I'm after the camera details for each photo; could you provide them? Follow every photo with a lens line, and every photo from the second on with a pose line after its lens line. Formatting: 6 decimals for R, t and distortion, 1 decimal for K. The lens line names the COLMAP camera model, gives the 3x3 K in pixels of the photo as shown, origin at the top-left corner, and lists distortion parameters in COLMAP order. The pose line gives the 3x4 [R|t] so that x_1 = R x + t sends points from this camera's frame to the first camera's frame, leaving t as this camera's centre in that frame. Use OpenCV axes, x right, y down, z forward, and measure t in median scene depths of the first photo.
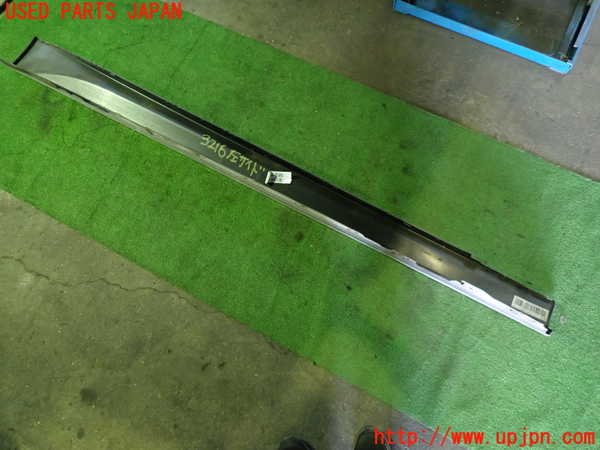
lens RADIAL K [[438.8, 0, 299.8], [0, 438.8, 225.8], [0, 0, 1]] dist [-0.009703, -0.003232]
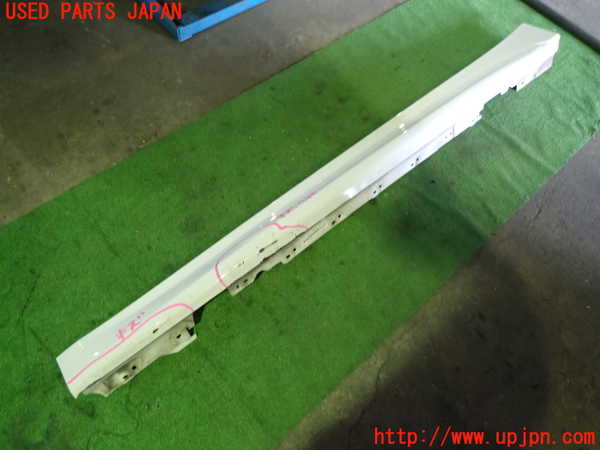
lens RADIAL K [[438.8, 0, 300.5], [0, 438.8, 223.7], [0, 0, 1]] dist [-0.009703, -0.003232]
pose [[0.336815, -0.776962, 0.531870, -0.579436], [0.867156, 0.476064, 0.146299, -0.219355], [-0.366873, 0.411938, 0.834093, 0.255567]]
